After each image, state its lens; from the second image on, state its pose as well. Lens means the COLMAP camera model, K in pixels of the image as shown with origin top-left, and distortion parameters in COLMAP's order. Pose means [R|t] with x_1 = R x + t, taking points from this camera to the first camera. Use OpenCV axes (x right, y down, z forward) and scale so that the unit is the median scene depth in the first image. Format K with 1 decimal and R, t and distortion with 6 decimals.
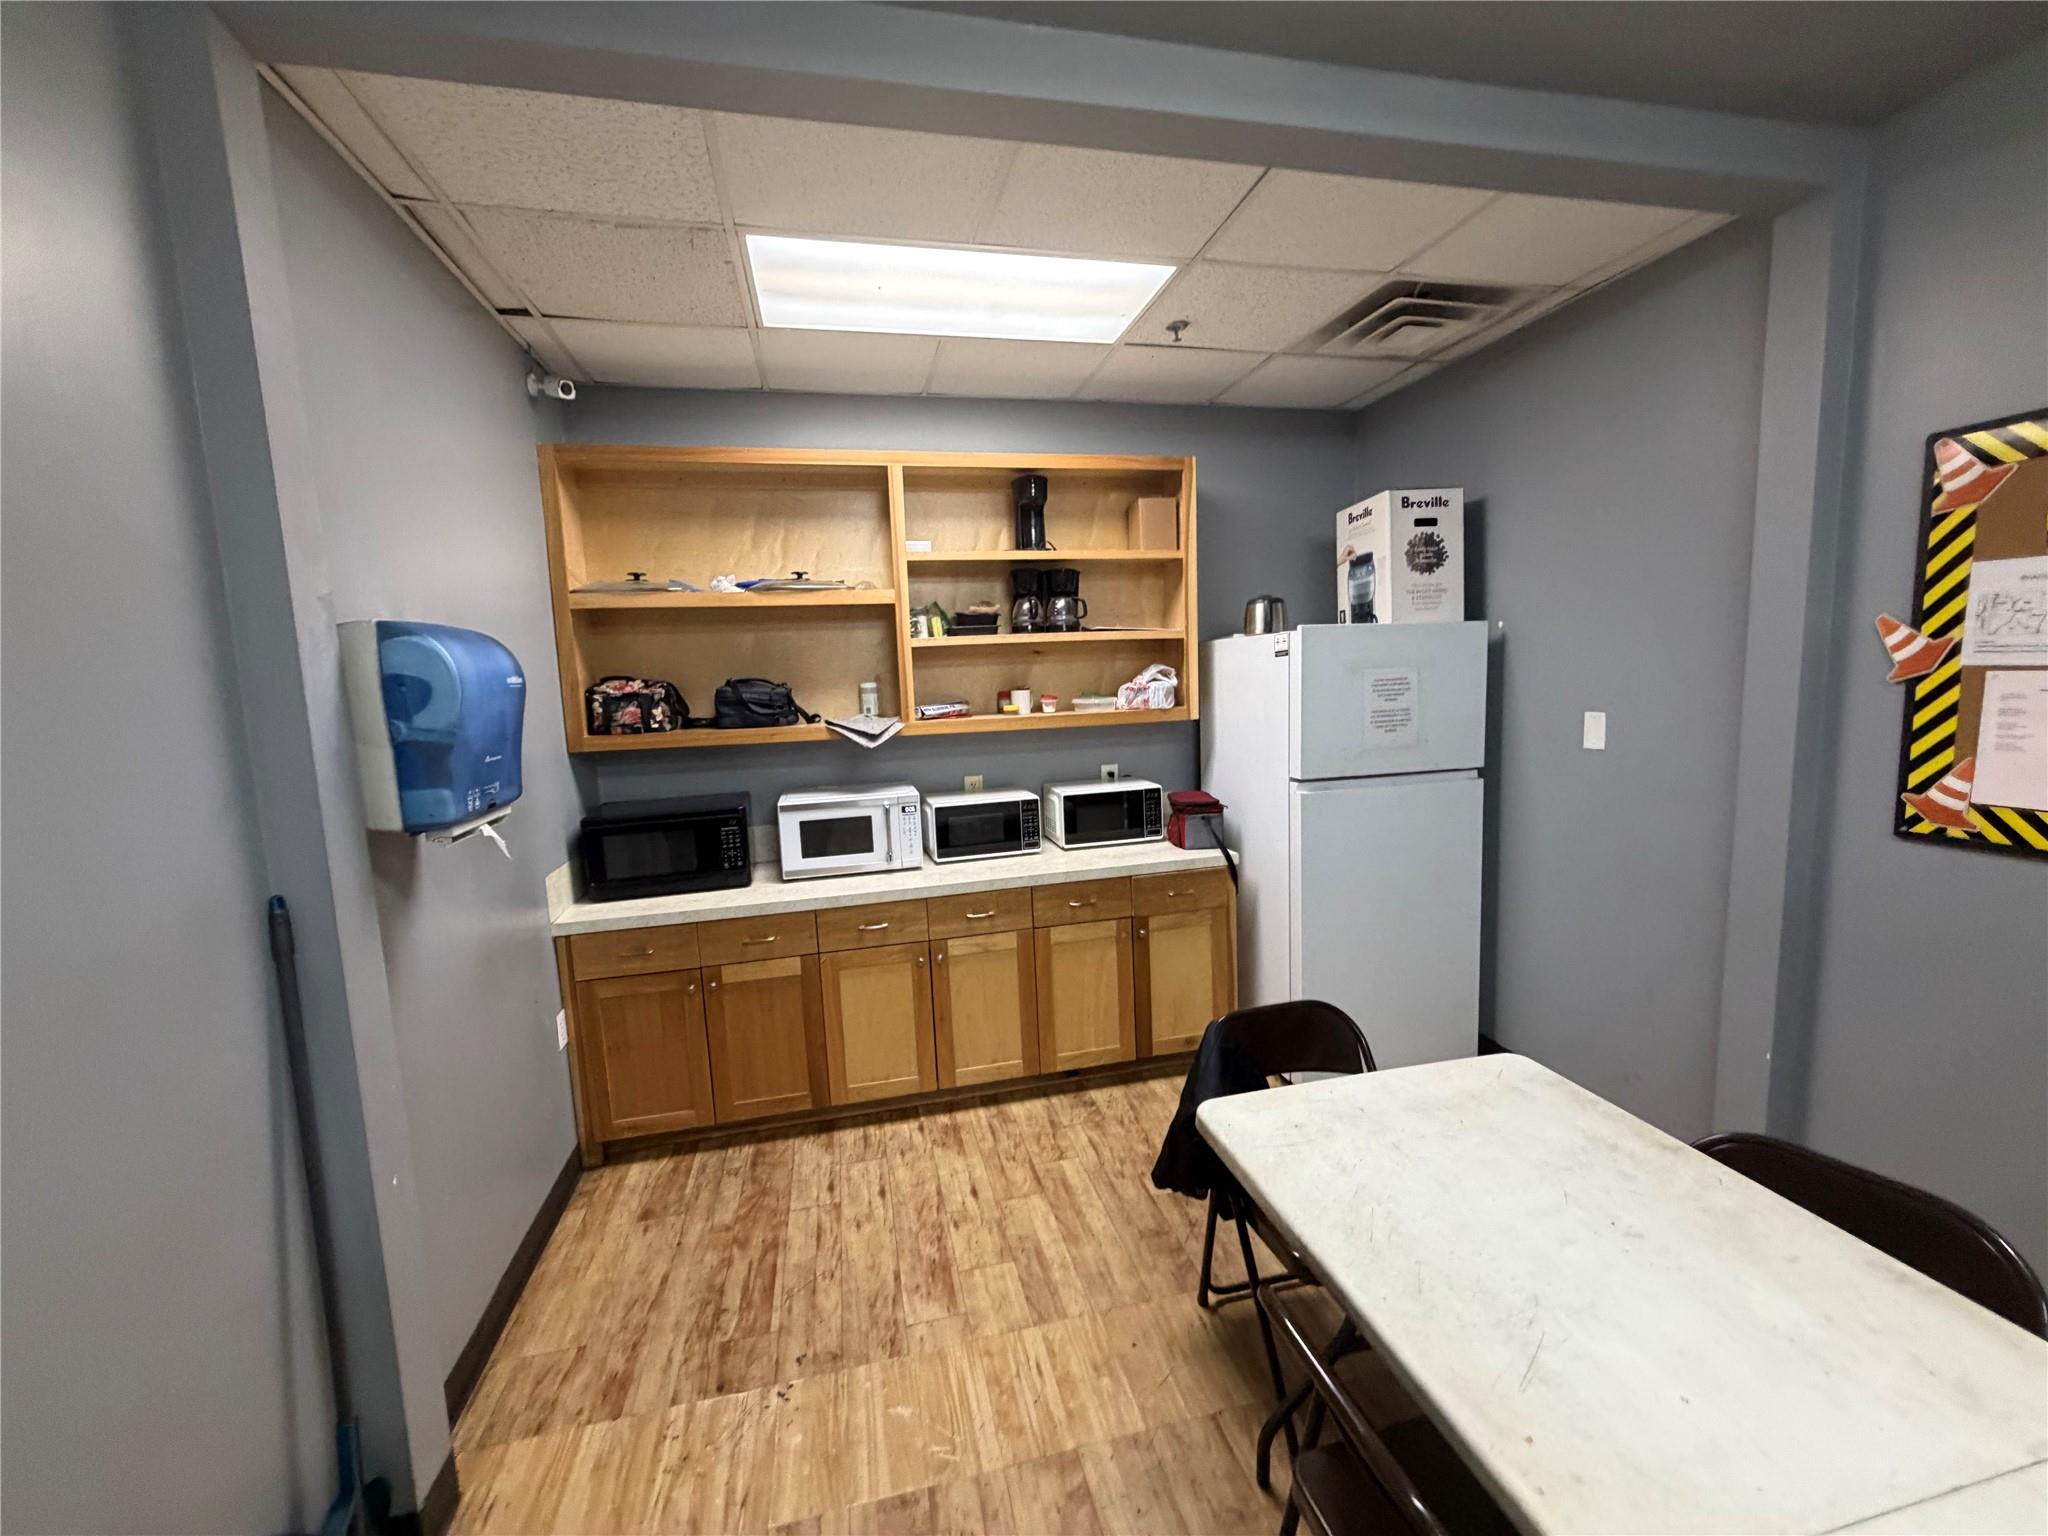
lens RADIAL K [[816.5, 0, 1023.9], [0, 816.5, 764.6], [0, 0, 1]] dist [-0.000591, -0.000269]
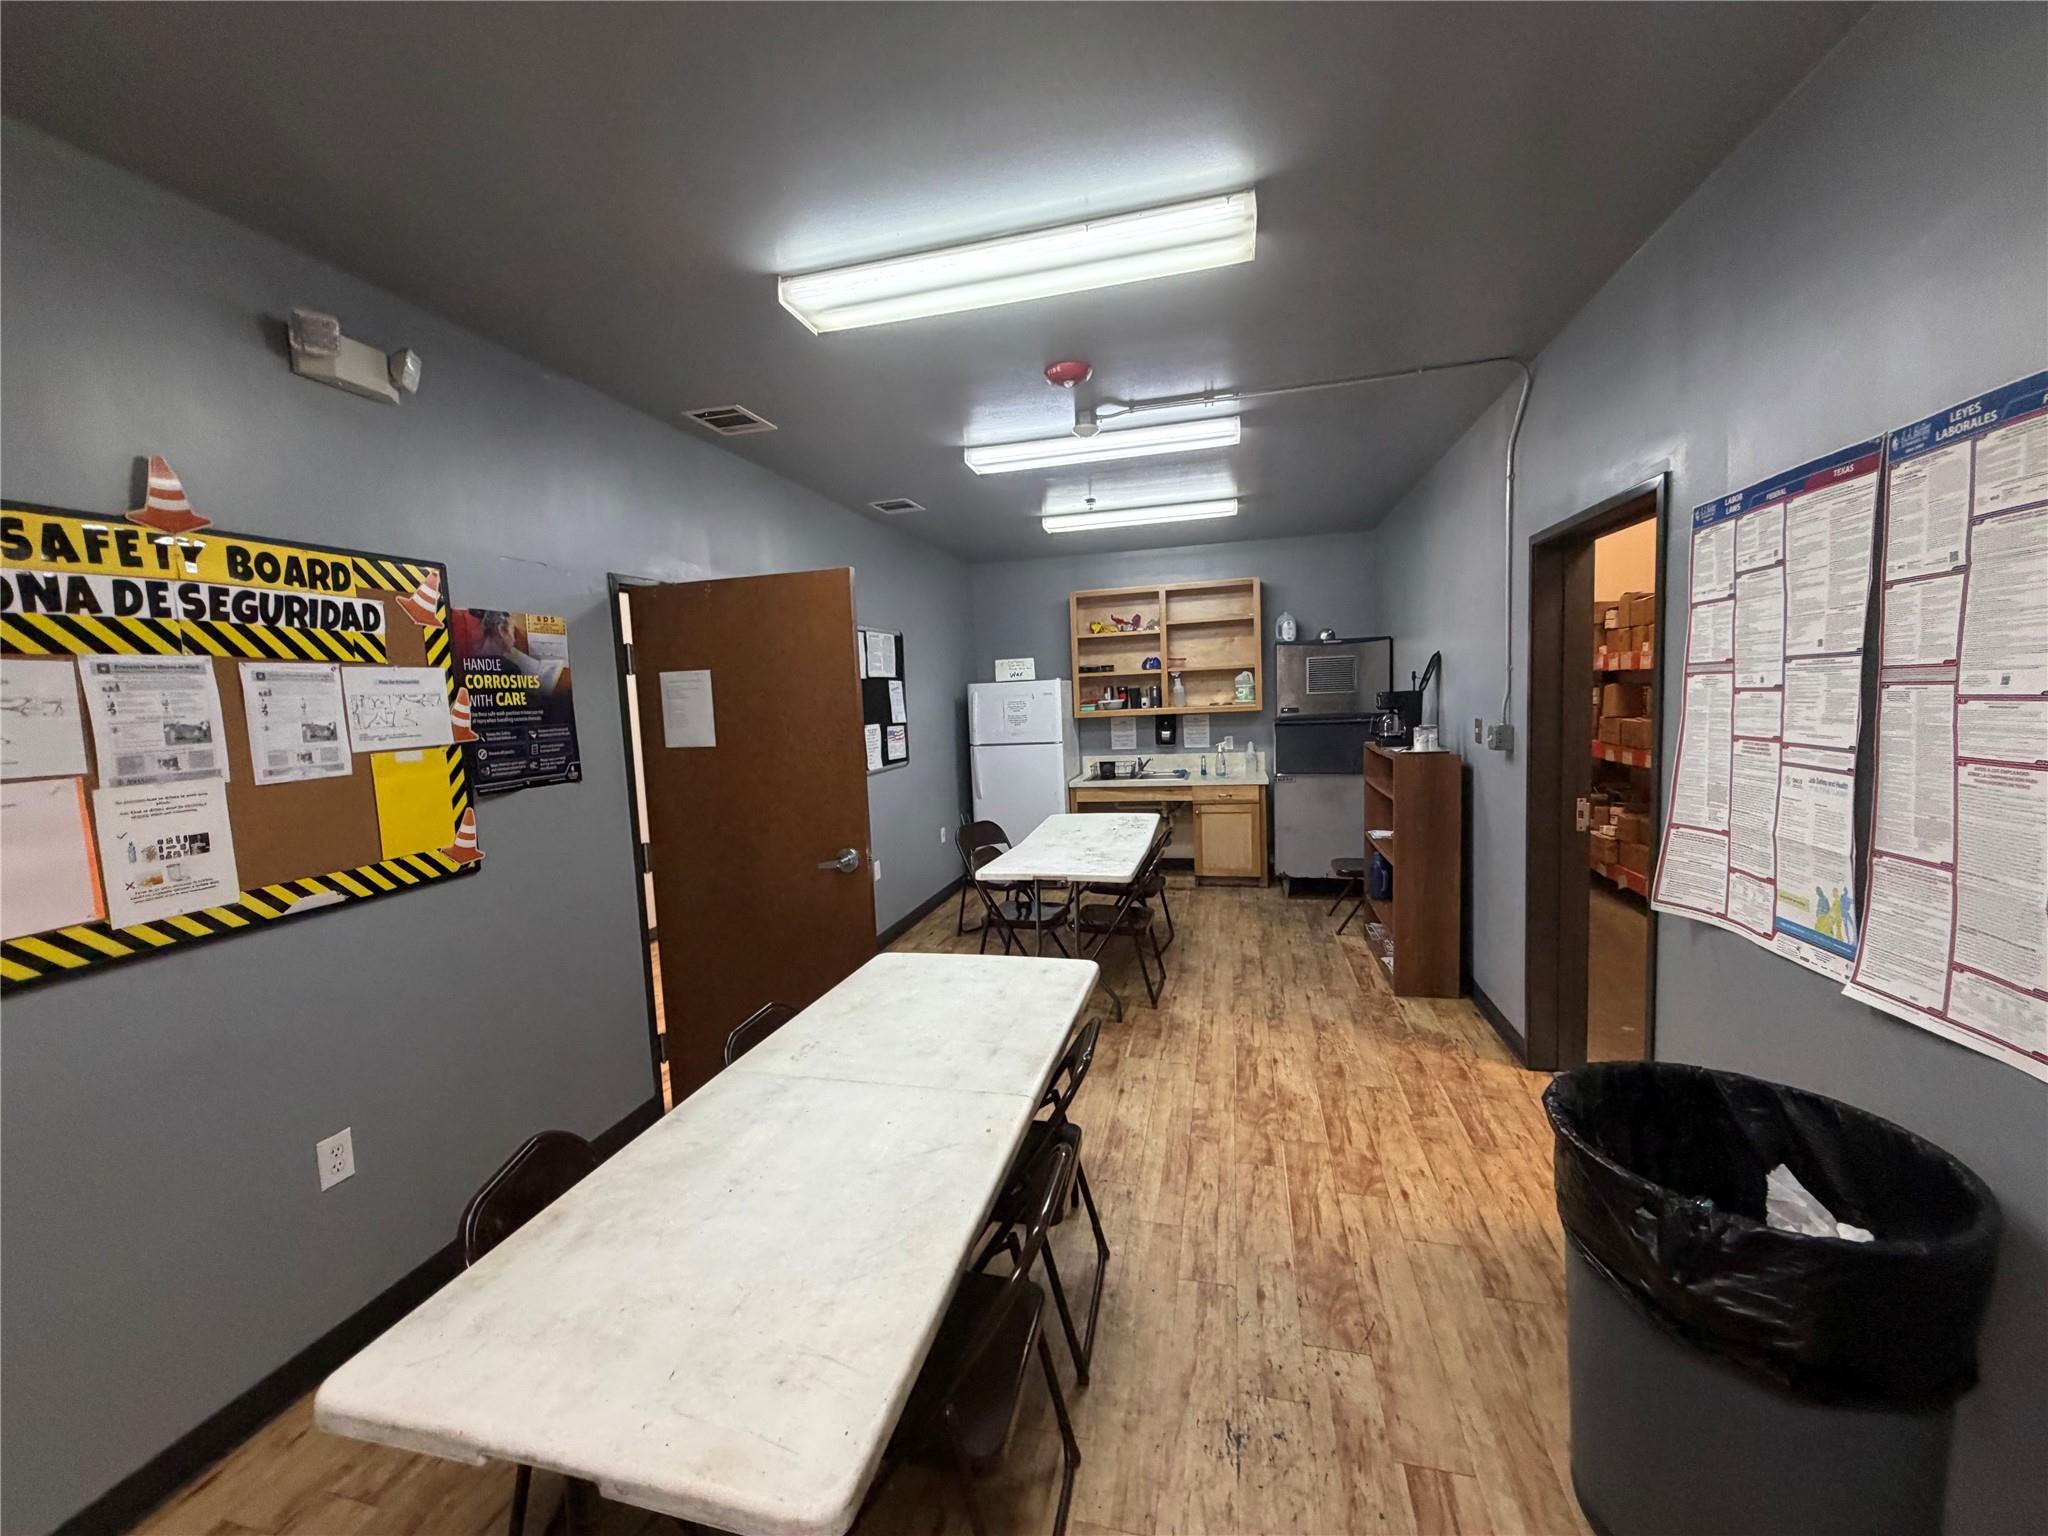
lens RADIAL K [[816.5, 0, 1025.6], [0, 816.5, 769.2], [0, 0, 1]] dist [-0.000591, -0.000269]
pose [[-0.891381, 0.034187, 0.451964, -0.178795], [0.127640, 0.975730, 0.177931, -0.158212], [-0.434912, 0.216293, -0.874110, 1.422262]]
